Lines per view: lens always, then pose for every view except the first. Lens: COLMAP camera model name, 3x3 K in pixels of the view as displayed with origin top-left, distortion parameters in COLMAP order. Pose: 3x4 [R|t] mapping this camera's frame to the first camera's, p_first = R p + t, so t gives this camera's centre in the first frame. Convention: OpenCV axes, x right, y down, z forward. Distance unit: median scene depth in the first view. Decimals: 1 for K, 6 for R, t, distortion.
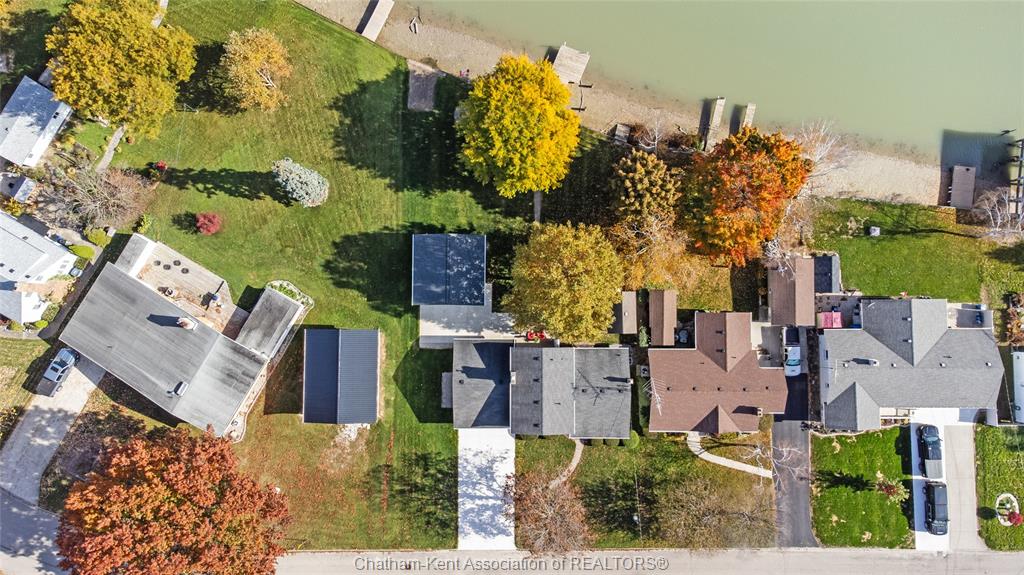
lens RADIAL K [[881.7, 0, 503.8], [0, 881.7, 268.4], [0, 0, 1]] dist [0.042165, 0.012173]
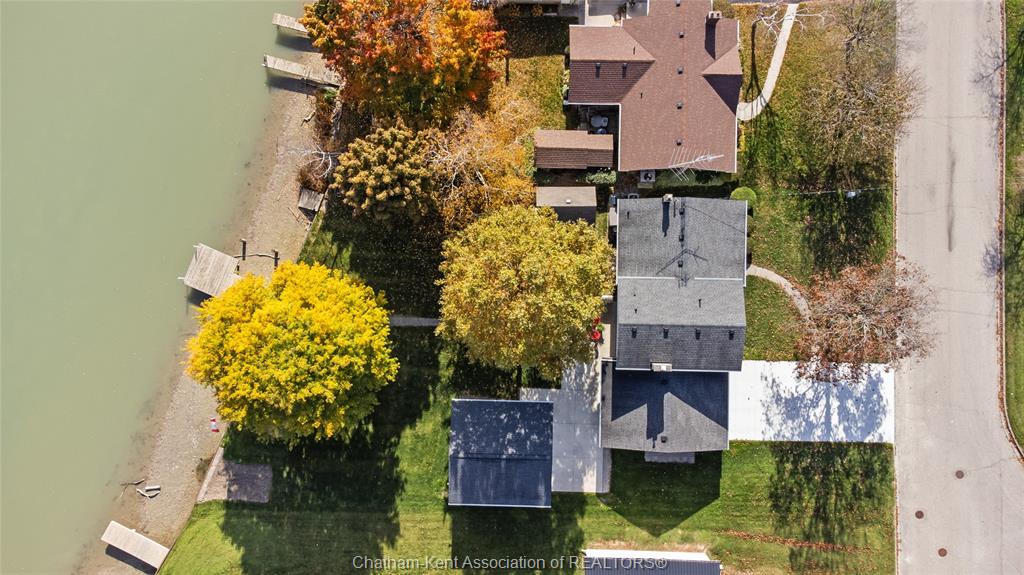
lens RADIAL K [[881.7, 0, 503.8], [0, 881.7, 268.4], [0, 0, 1]] dist [0.042165, 0.012173]
pose [[0.016628, -0.998772, 0.046663, 0.054090], [0.999091, 0.018428, 0.038428, -0.027309], [-0.039241, 0.045982, 0.998171, 0.318128]]
